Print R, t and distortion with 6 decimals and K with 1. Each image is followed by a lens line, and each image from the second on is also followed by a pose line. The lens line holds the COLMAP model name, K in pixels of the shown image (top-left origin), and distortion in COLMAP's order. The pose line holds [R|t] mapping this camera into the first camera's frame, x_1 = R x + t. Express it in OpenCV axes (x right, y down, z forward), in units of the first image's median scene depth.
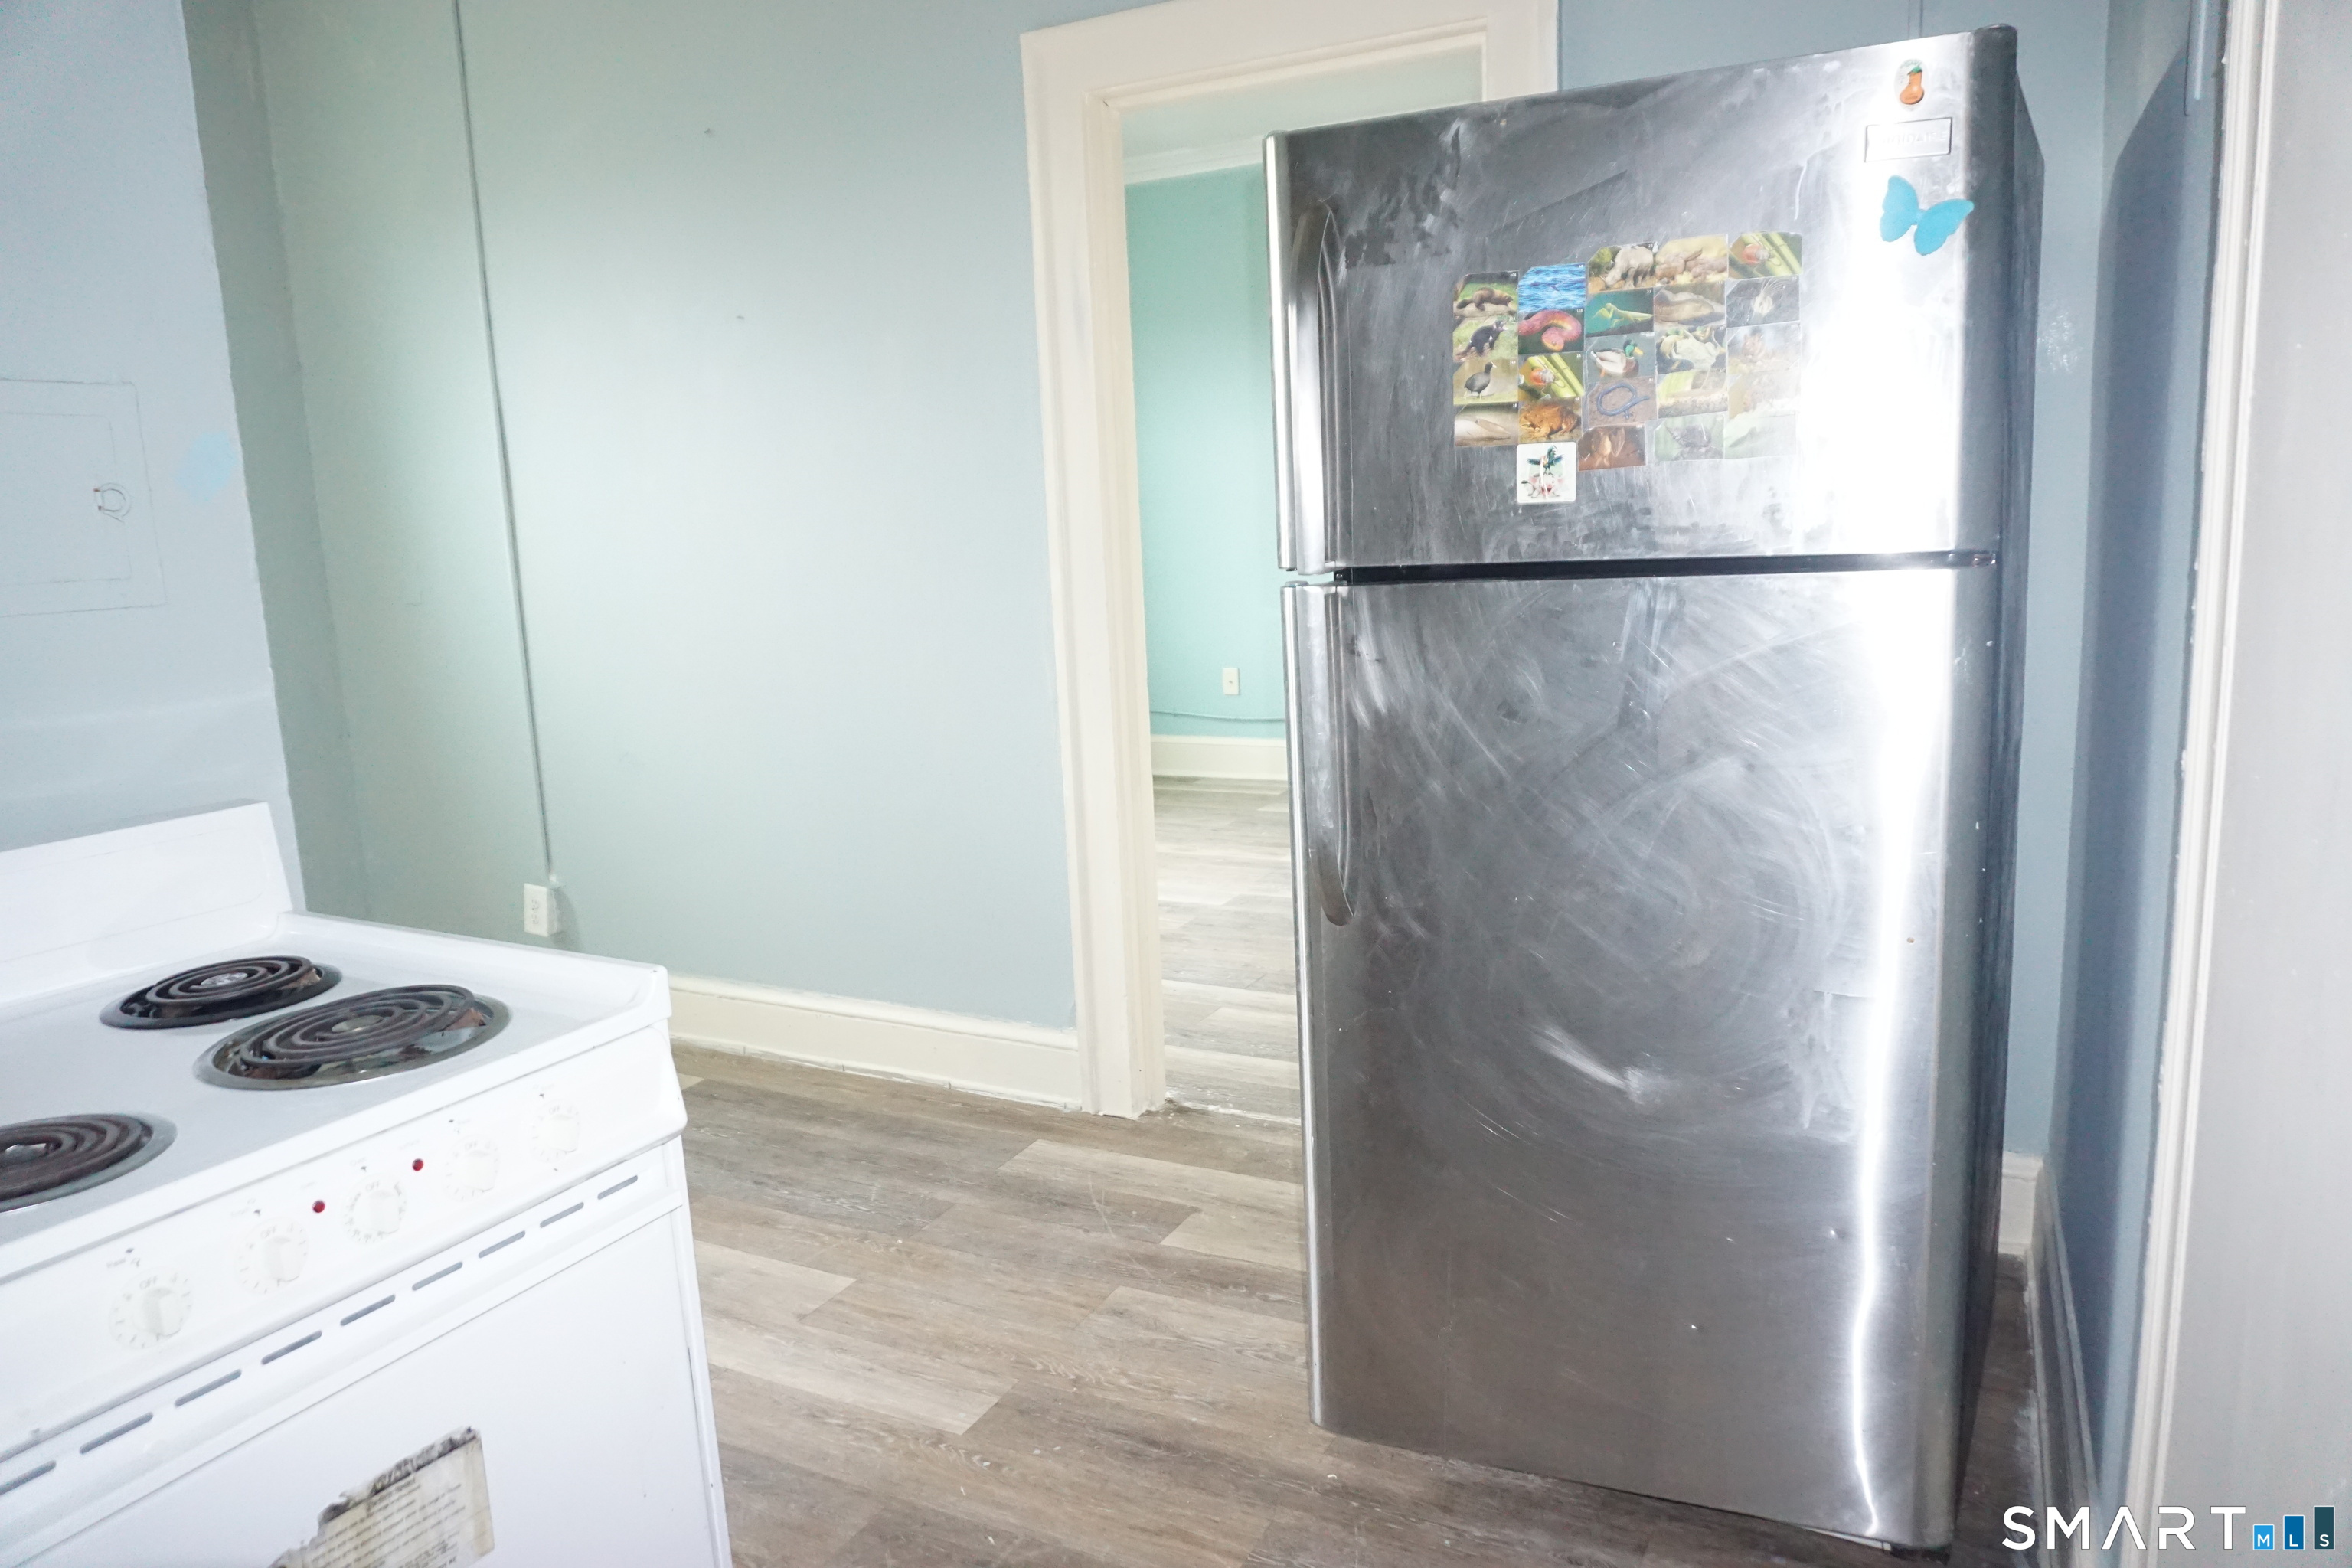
lens RADIAL K [[1567.7, 0, 1165.9], [0, 1567.7, 791.1], [0, 0, 1]] dist [-0.056288, 0.041474]
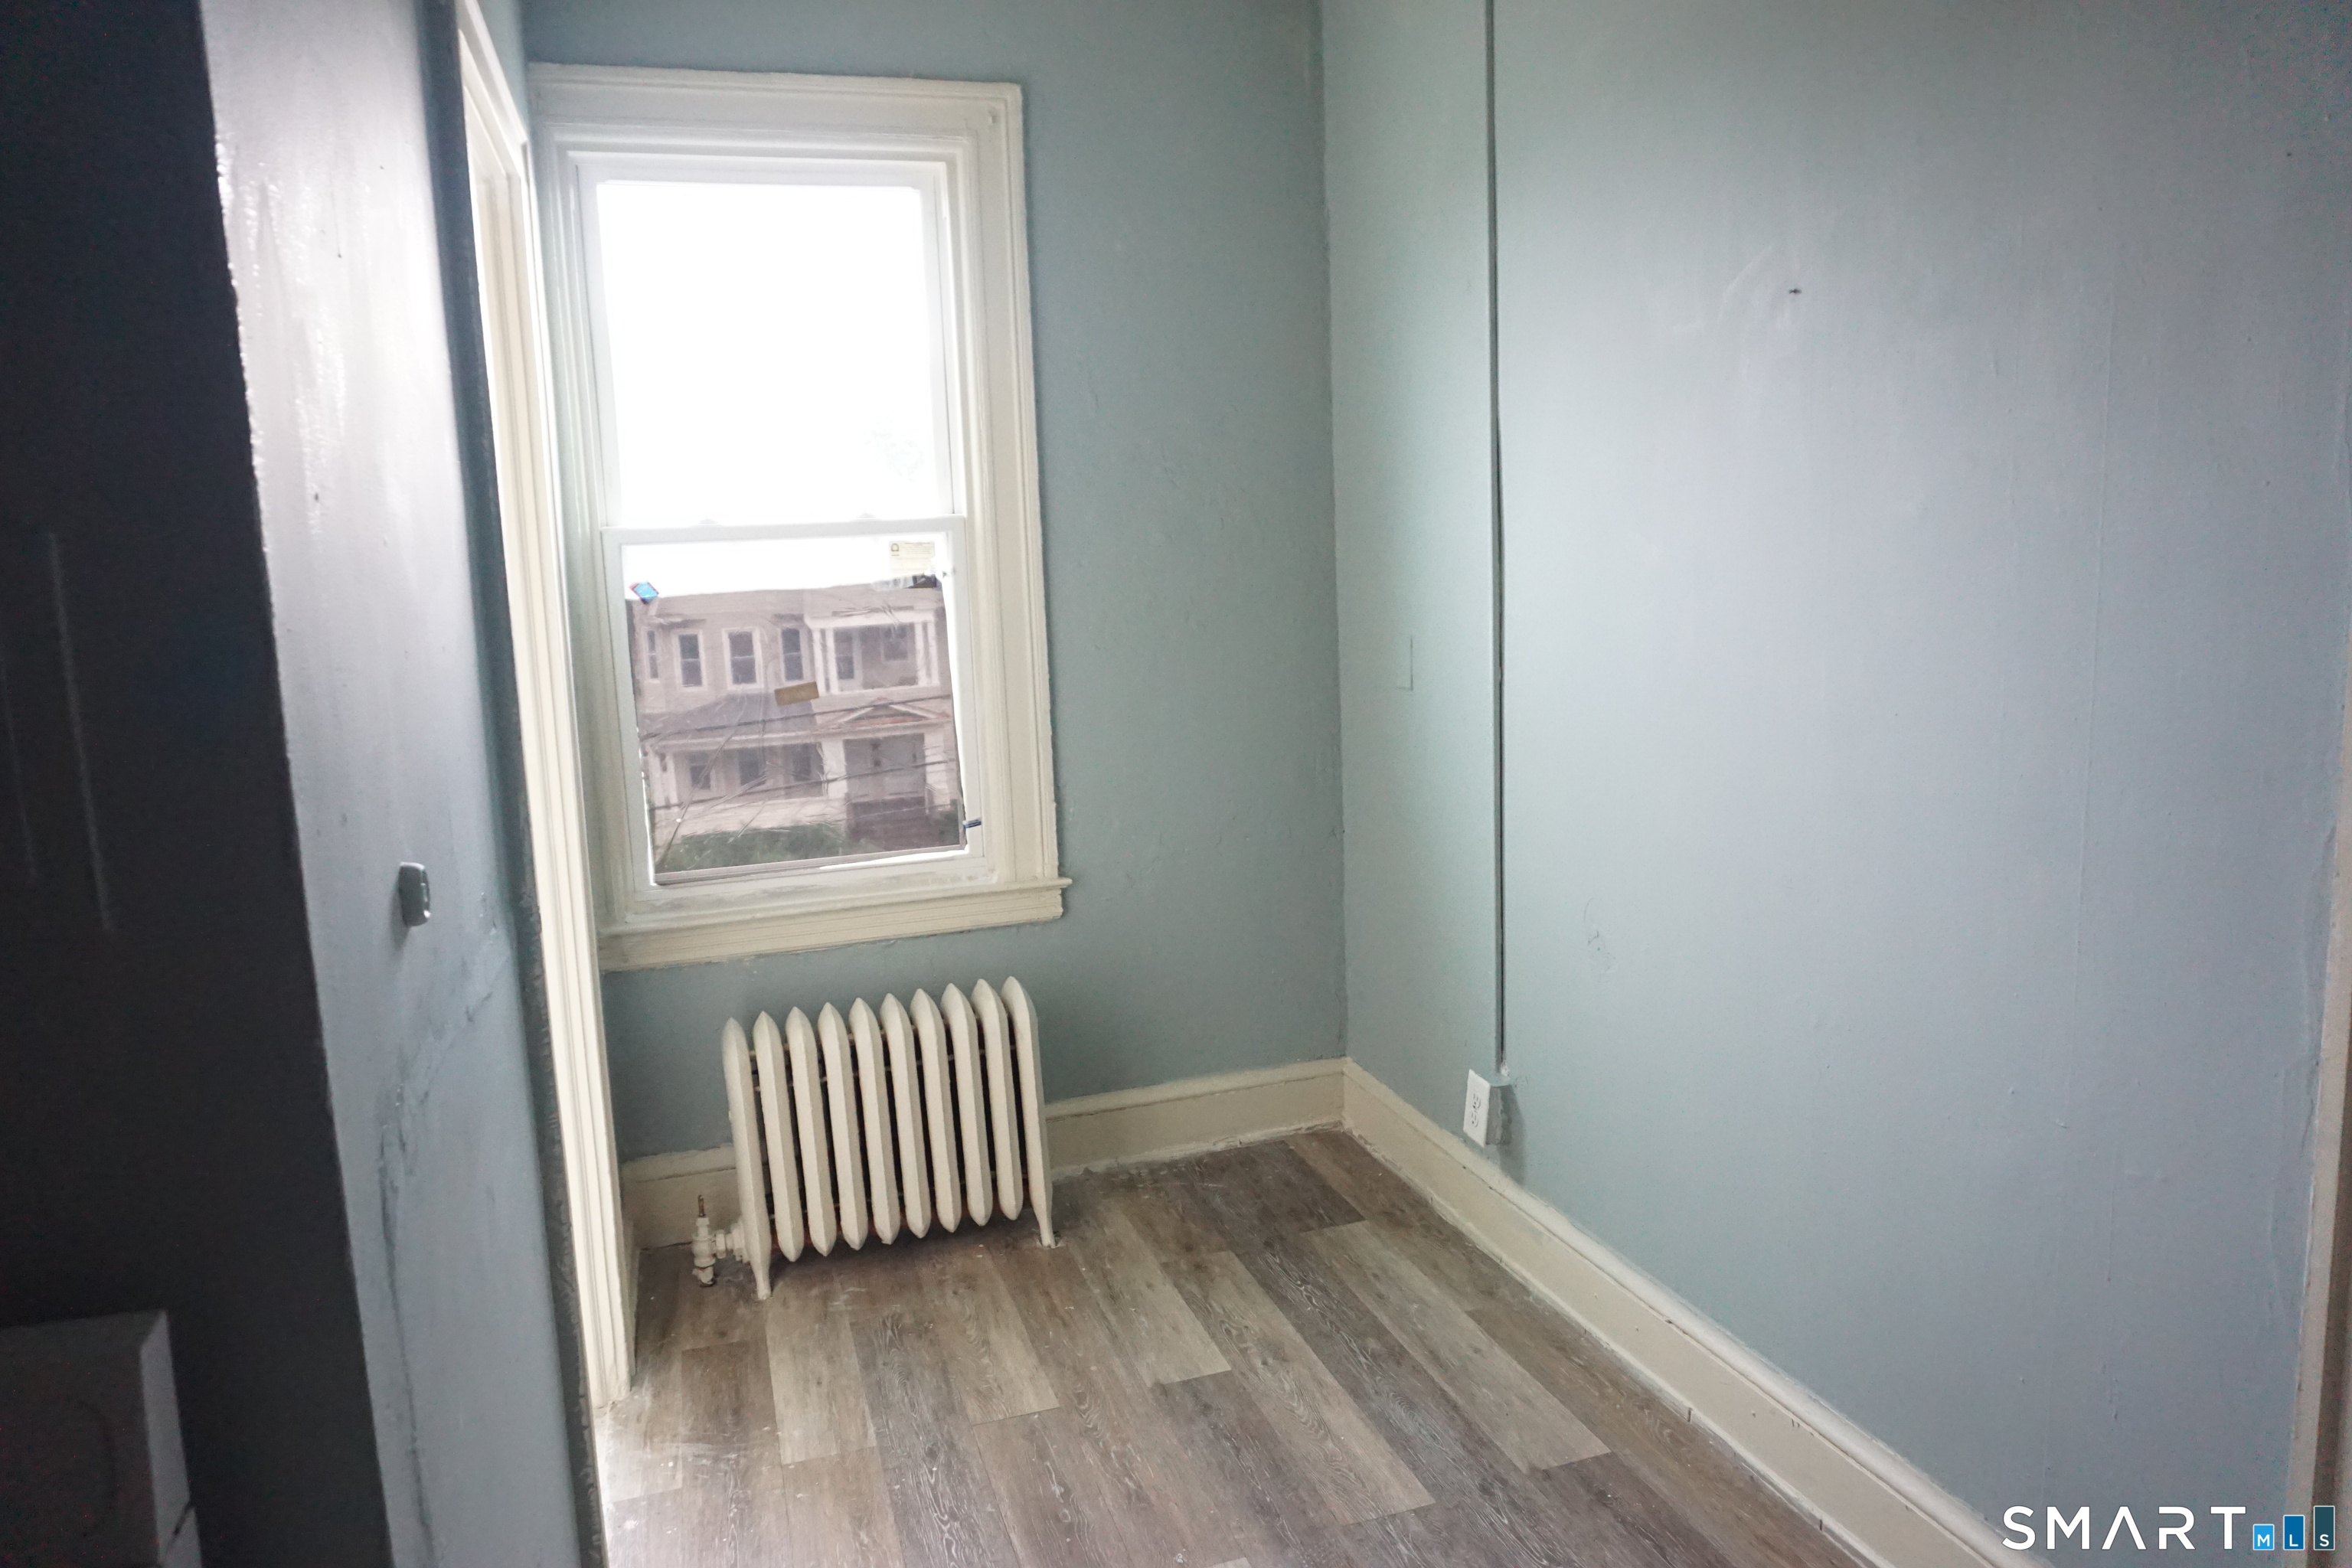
lens RADIAL K [[1567.7, 0, 1165.9], [0, 1567.7, 791.1], [0, 0, 1]] dist [-0.056288, 0.041474]
pose [[0.712068, 0.116374, -0.692399, -0.007245], [-0.114358, 0.992222, 0.049160, -0.129022], [0.692734, 0.044177, 0.719838, 0.463092]]
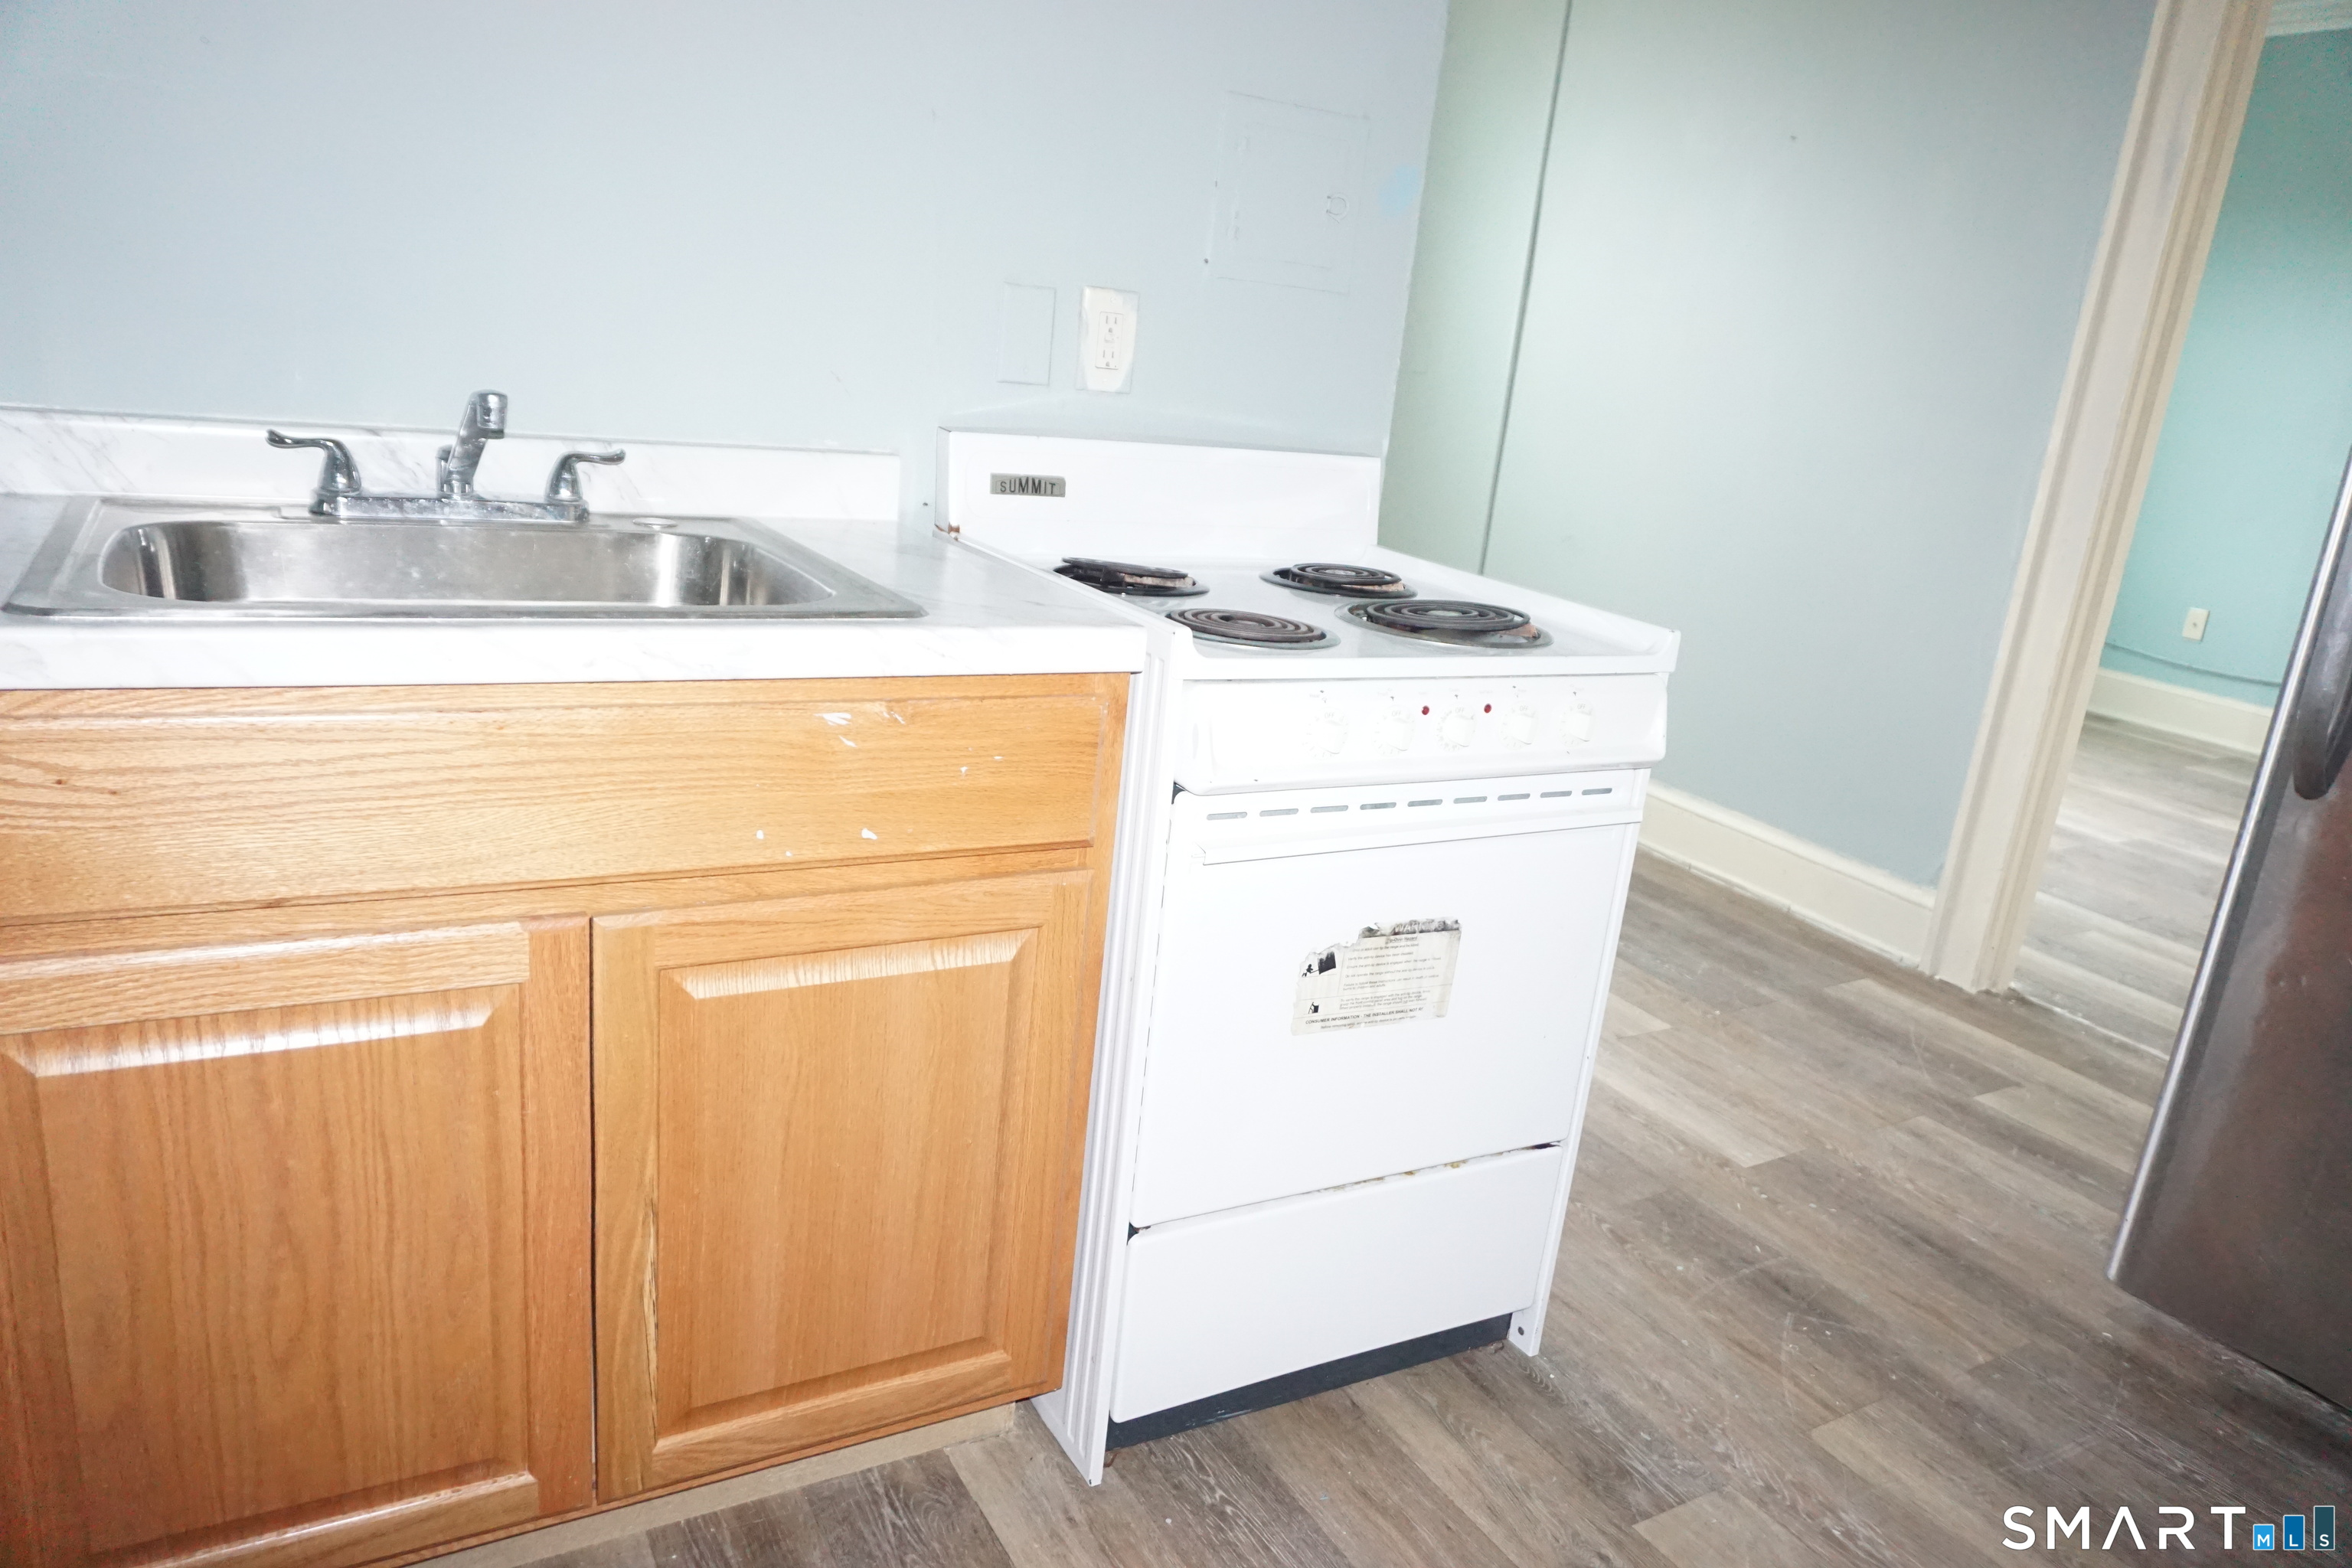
lens RADIAL K [[1567.7, 0, 1165.9], [0, 1567.7, 791.1], [0, 0, 1]] dist [-0.056288, 0.041474]
pose [[0.837849, 0.272223, -0.473185, -0.020386], [-0.229917, 0.962134, 0.146411, 0.065905], [0.495123, -0.013877, 0.868712, -0.122909]]
